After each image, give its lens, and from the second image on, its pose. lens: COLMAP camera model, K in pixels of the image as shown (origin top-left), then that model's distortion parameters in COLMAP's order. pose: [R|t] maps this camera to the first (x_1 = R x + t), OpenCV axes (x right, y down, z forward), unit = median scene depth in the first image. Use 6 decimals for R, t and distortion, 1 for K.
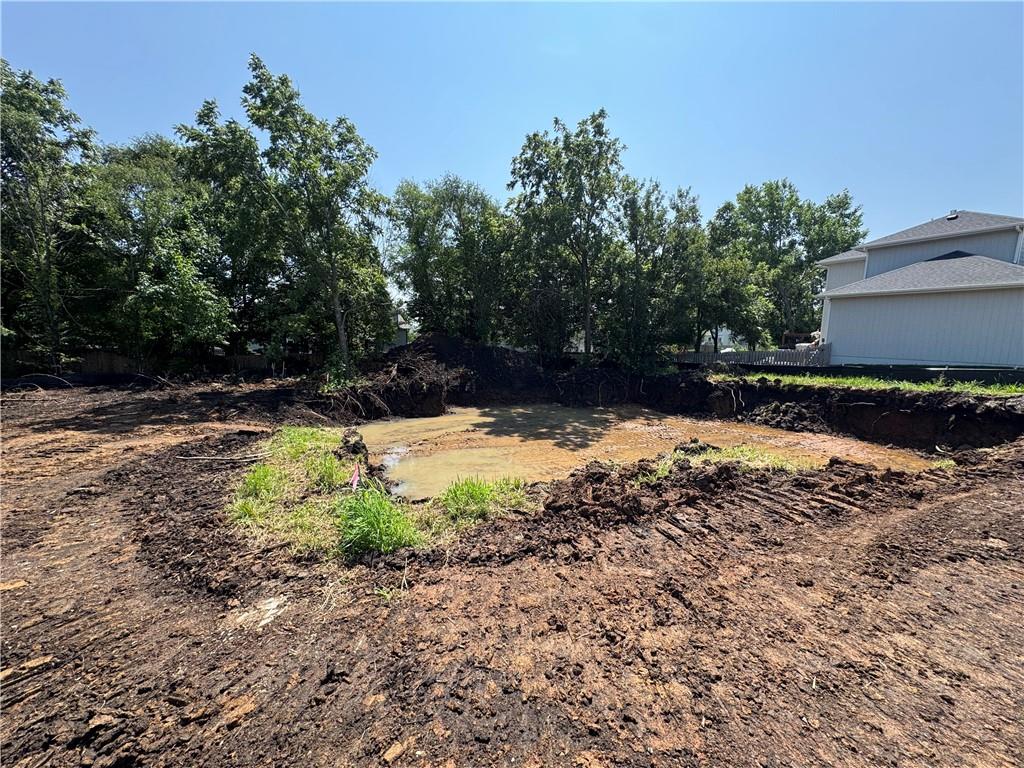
lens RADIAL K [[403.8, 0, 519.2], [0, 403.8, 387.6], [0, 0, 1]] dist [0.002245, -0.000091]
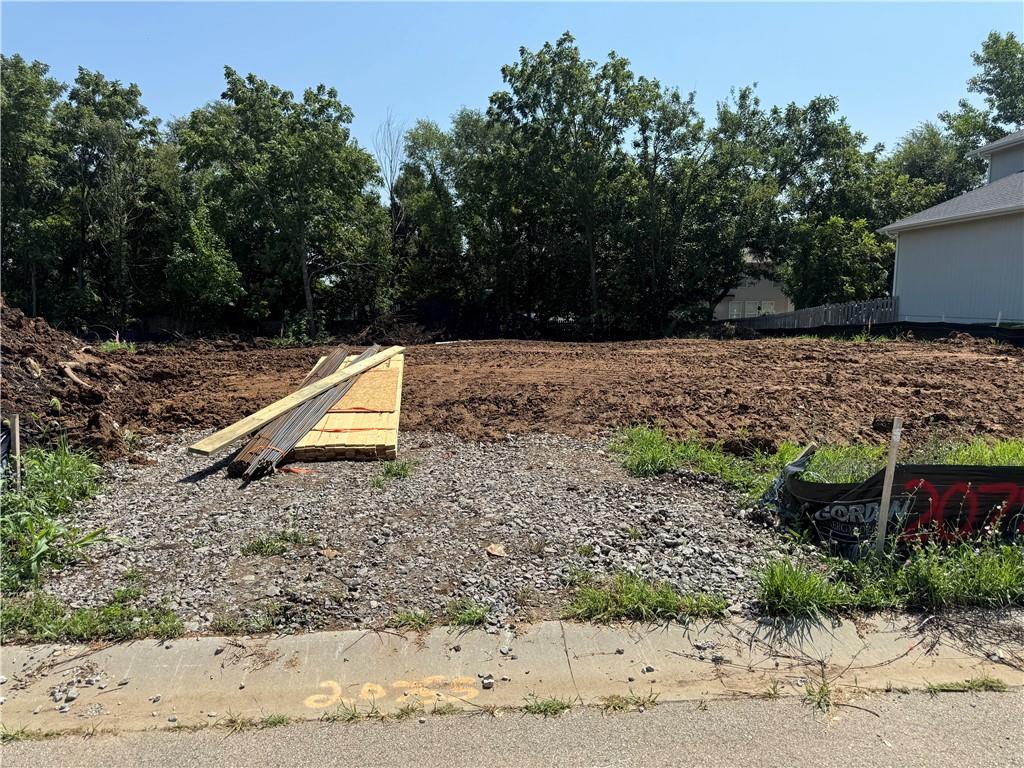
lens RADIAL K [[718.6, 0, 513.1], [0, 718.6, 389.9], [0, 0, 1]] dist [0.045494, 0.008460]
pose [[0.903519, 0.039831, -0.426692, 0.799552], [-0.045034, 0.998983, -0.002106, 0.088050], [0.426174, 0.021119, 0.904395, -0.439960]]
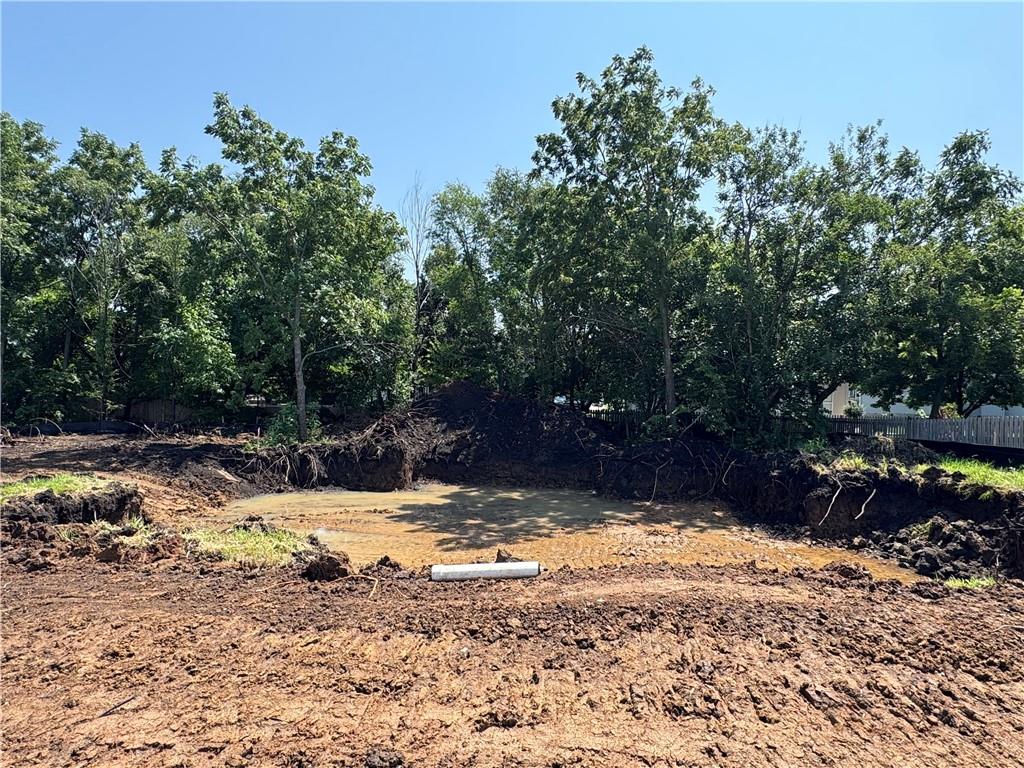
lens RADIAL K [[639.2, 0, 516.7], [0, 639.2, 390.8], [0, 0, 1]] dist [0.004384, 0.003039]
pose [[0.891416, 0.007504, -0.453124, 0.508436], [-0.061431, 0.992635, -0.104413, -0.004717], [0.449003, 0.120911, 0.885312, 0.042867]]
